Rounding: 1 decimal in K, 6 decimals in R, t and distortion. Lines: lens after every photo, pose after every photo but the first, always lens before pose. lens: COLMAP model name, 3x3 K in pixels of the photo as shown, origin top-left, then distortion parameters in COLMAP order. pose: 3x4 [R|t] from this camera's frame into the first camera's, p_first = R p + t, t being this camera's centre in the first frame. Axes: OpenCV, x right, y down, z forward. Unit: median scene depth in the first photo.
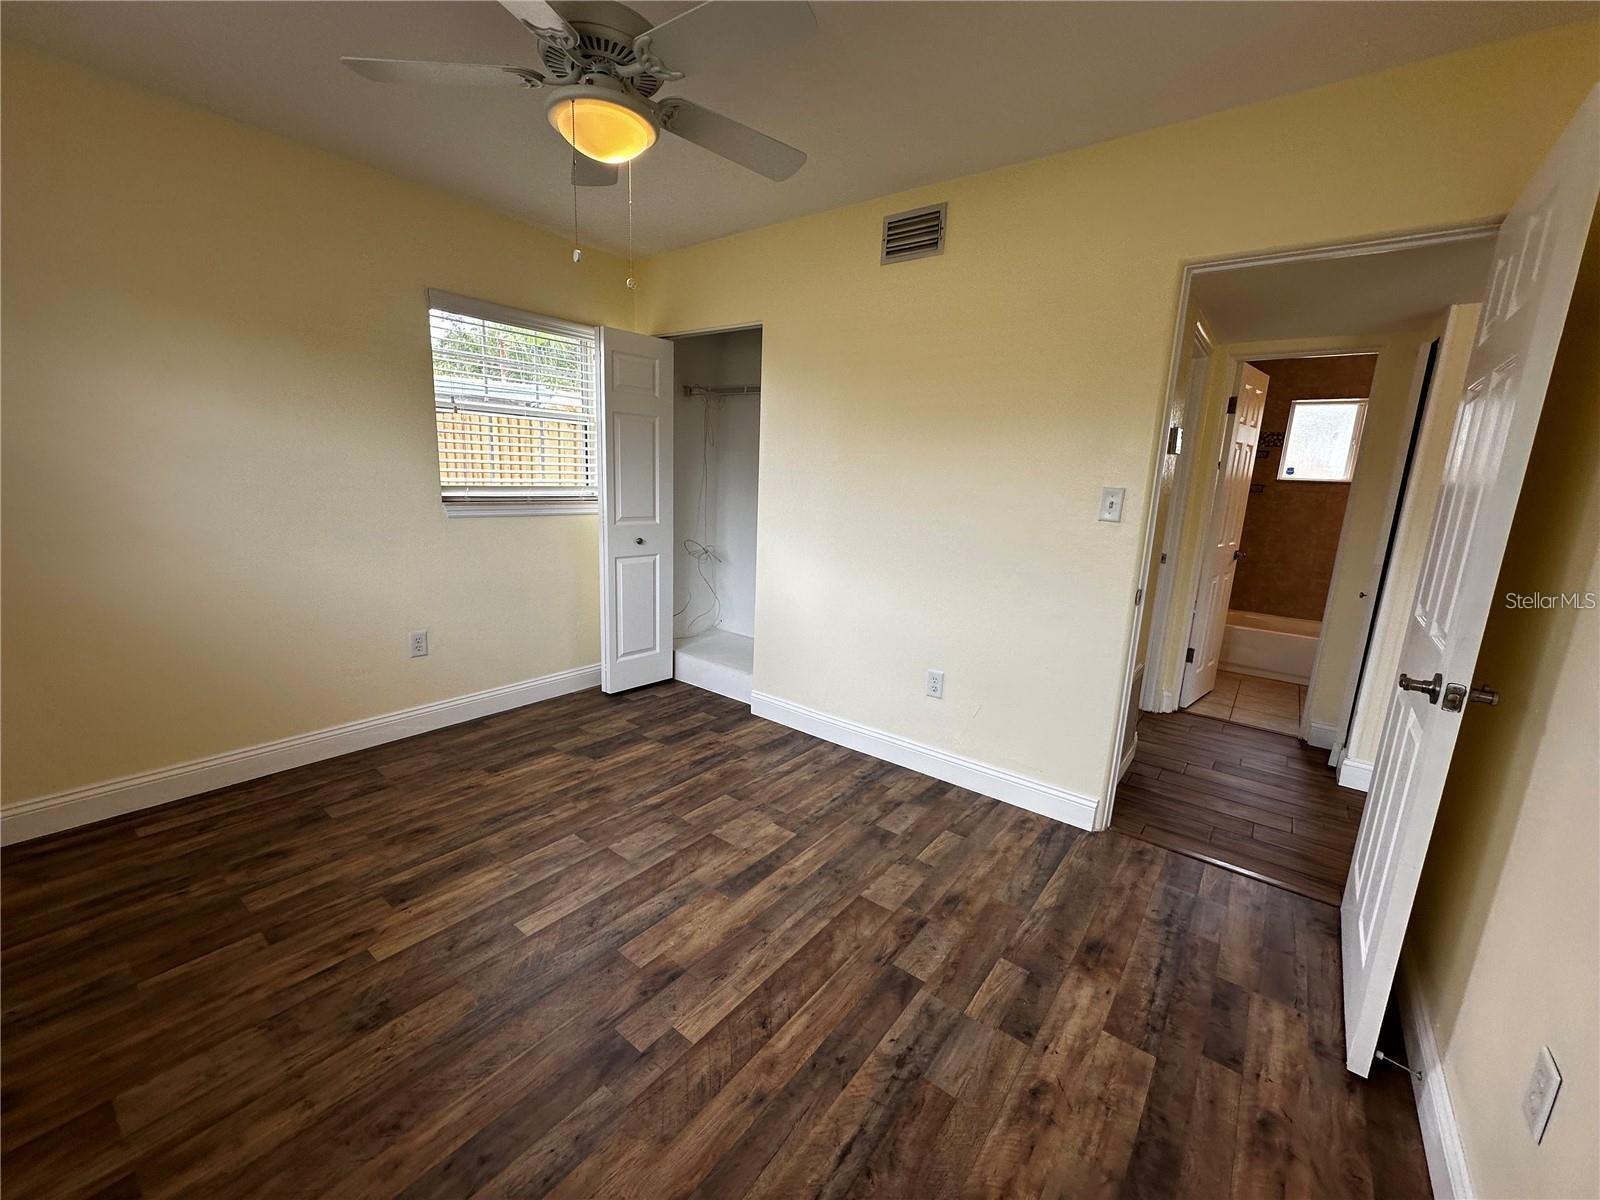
lens RADIAL K [[637.4, 0, 800.2], [0, 637.4, 600.0], [0, 0, 1]] dist [-0.001893, 0.000893]
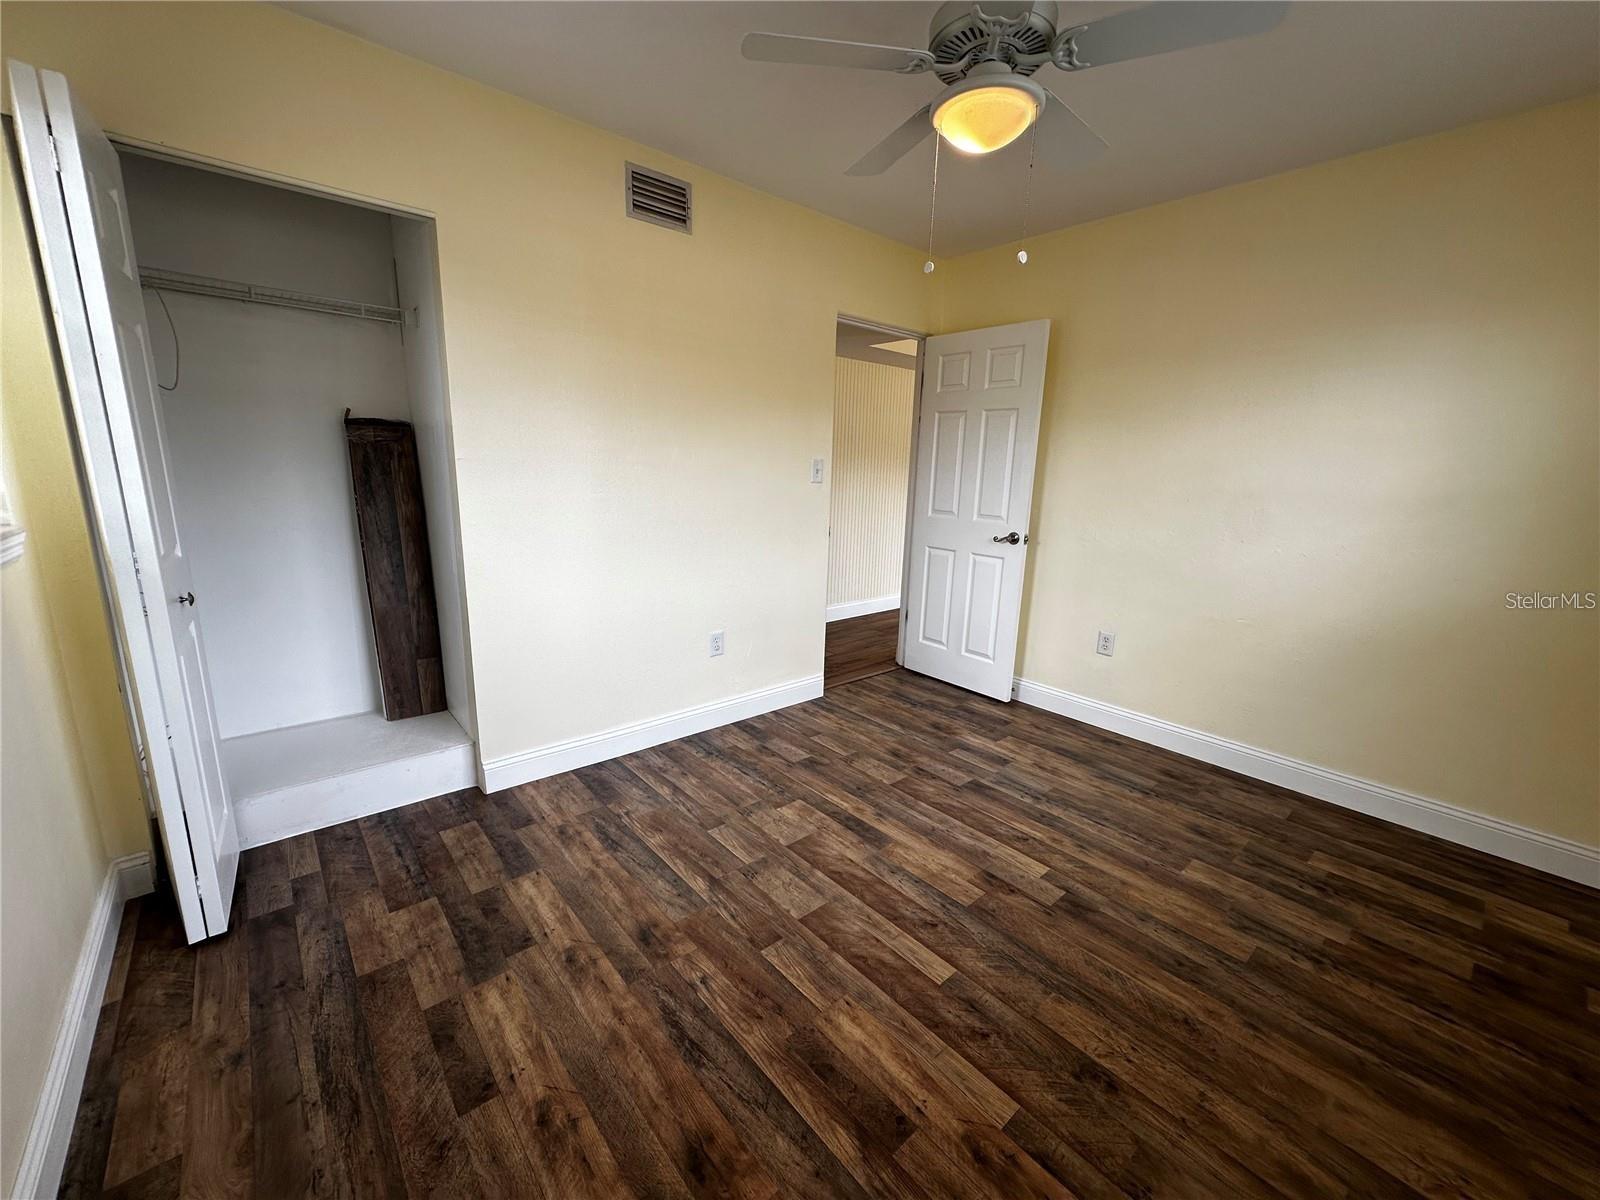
lens RADIAL K [[637.4, 0, 800.7], [0, 637.4, 602.0], [0, 0, 1]] dist [-0.001893, 0.000893]
pose [[0.198003, -0.245820, 0.948877, -1.055631], [0.171771, 0.961765, 0.213315, -0.196797], [-0.965033, 0.120753, 0.232657, 0.809718]]
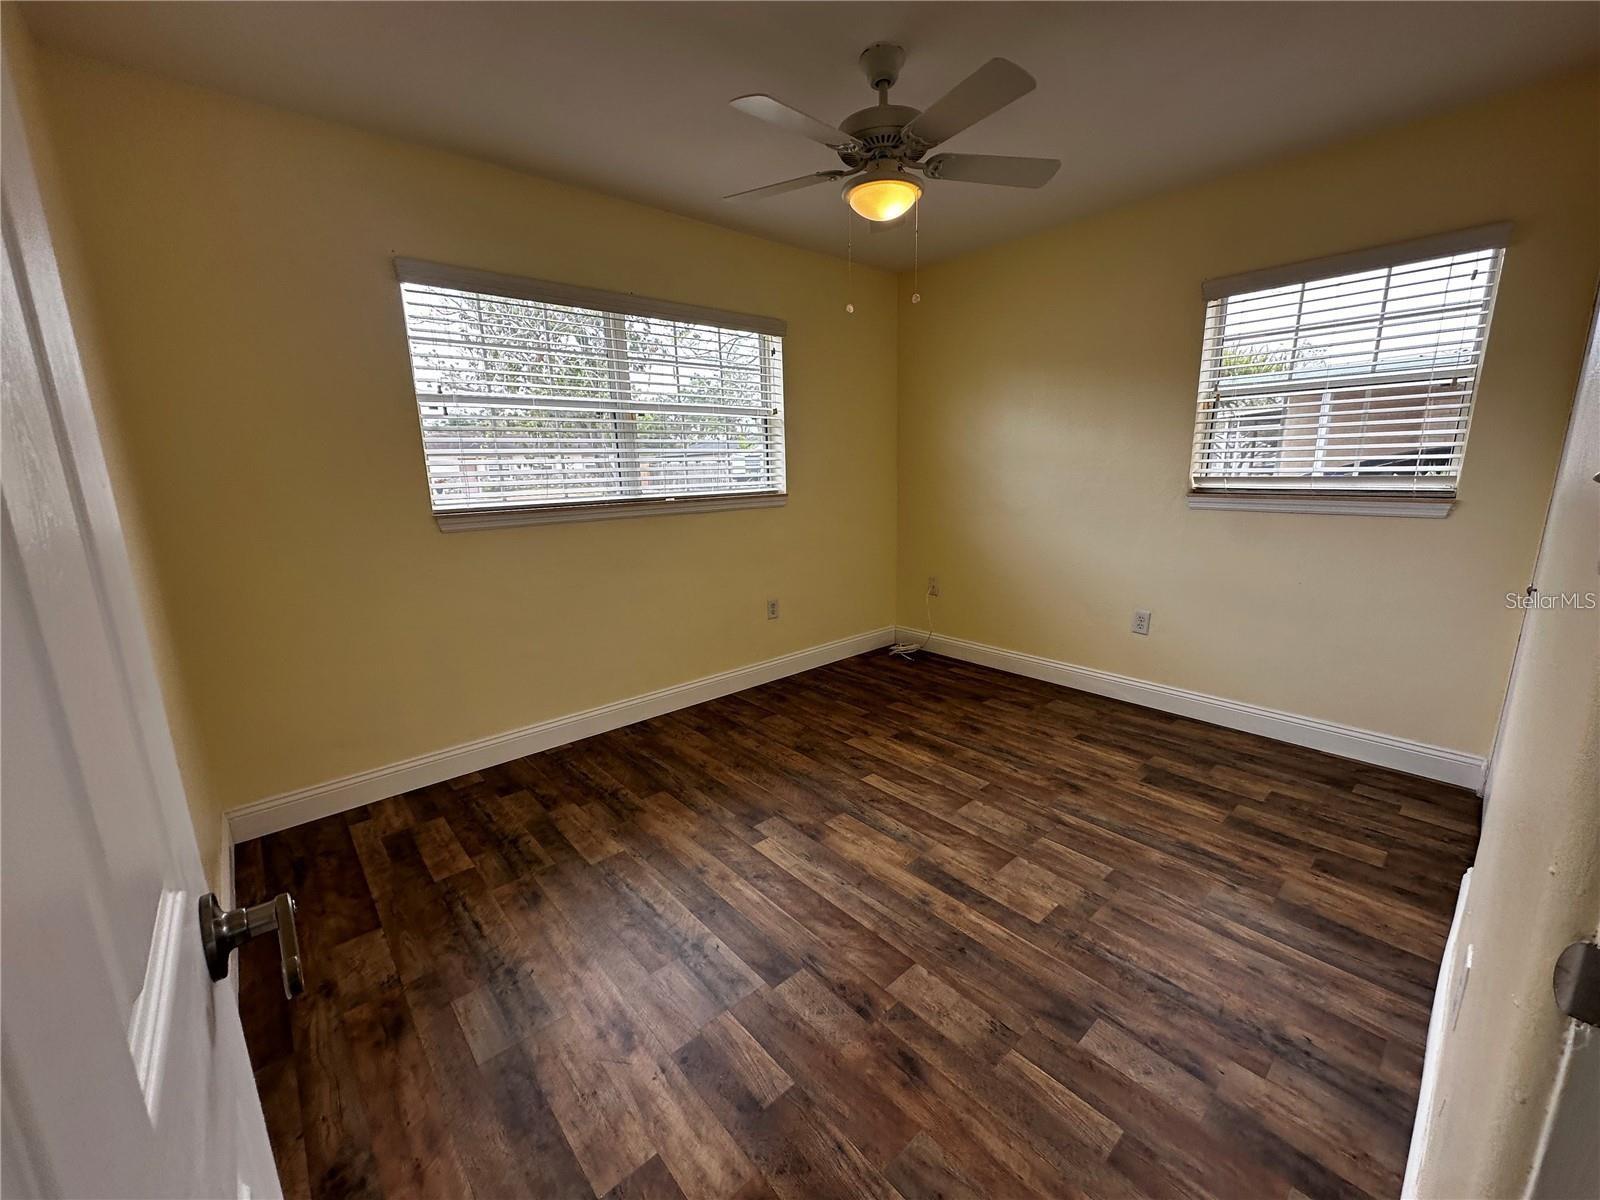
lens RADIAL K [[637.4, 0, 804.7], [0, 637.4, 599.8], [0, 0, 1]] dist [-0.001893, 0.000893]
pose [[-0.182368, 0.167613, -0.968838, 0.814797], [-0.181988, 0.962582, 0.200787, -0.120471], [0.966241, 0.212935, -0.145040, 0.861908]]
